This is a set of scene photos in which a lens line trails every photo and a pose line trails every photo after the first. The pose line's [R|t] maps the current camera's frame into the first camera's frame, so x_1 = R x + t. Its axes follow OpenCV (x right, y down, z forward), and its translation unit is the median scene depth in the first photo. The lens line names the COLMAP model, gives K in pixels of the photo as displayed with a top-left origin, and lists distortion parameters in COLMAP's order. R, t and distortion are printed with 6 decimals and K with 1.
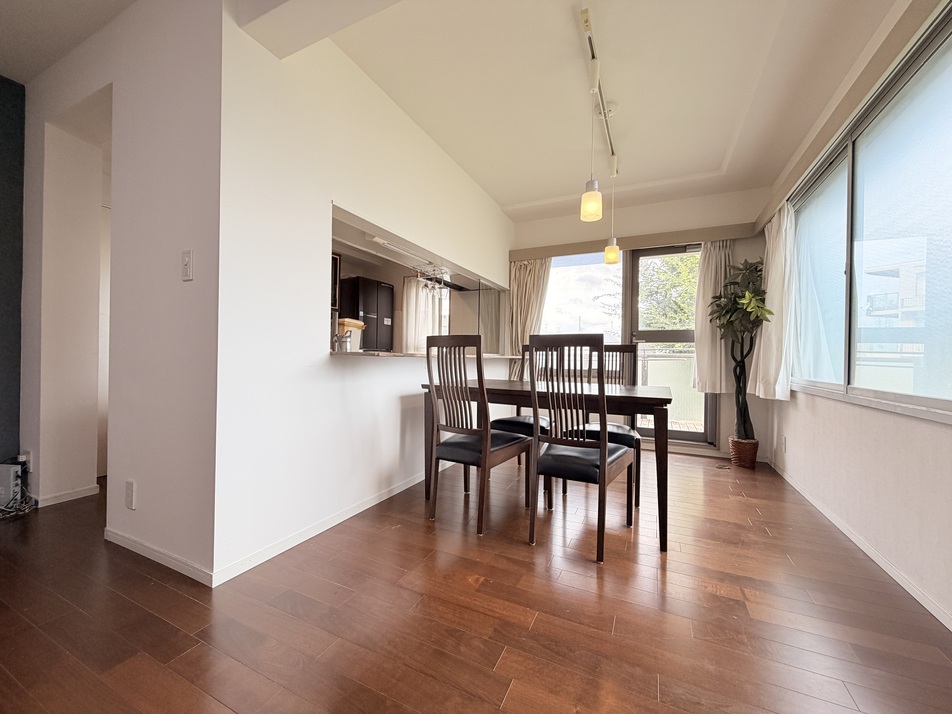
lens RADIAL K [[378.8, 0, 467.1], [0, 378.8, 352.7], [0, 0, 1]] dist [-0.000111, 0.000400]
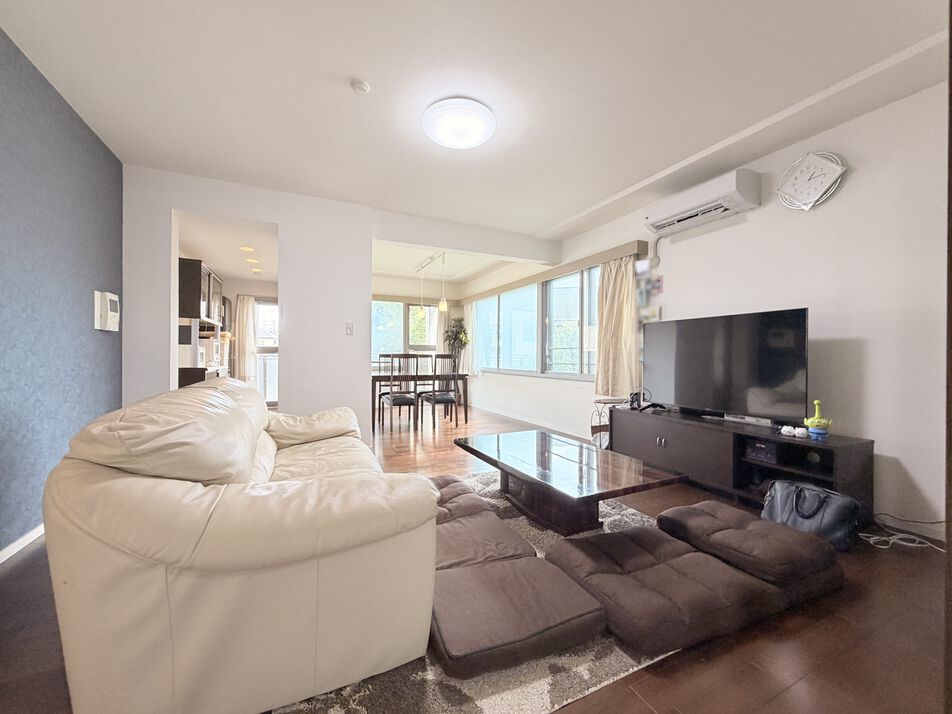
lens RADIAL K [[378.8, 0, 480.8], [0, 378.8, 354.4], [0, 0, 1]] dist [-0.000111, 0.000400]
pose [[0.610539, -0.013760, 0.791866, -0.998678], [0.006329, 0.999902, 0.012496, -0.041181], [-0.791961, -0.002618, 0.610567, -0.525655]]
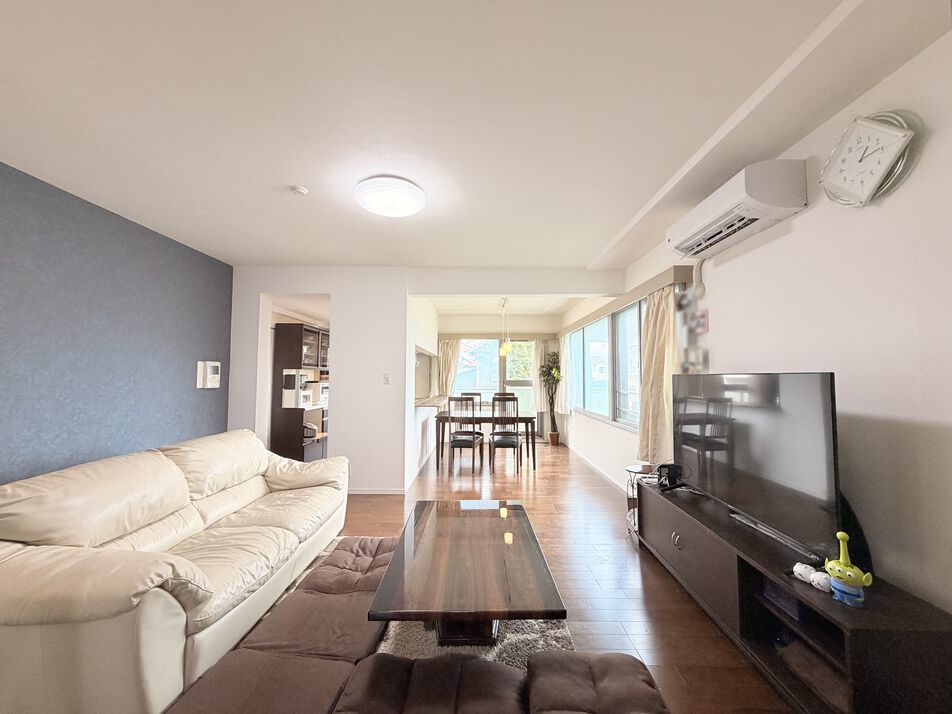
lens RADIAL K [[378.8, 0, 477.9], [0, 378.8, 354.8], [0, 0, 1]] dist [-0.000111, 0.000400]
pose [[0.895850, 0.008167, 0.444282, -0.631809], [0.014974, 0.998708, -0.048553, -0.118317], [-0.444105, 0.050149, 0.894570, -0.778329]]
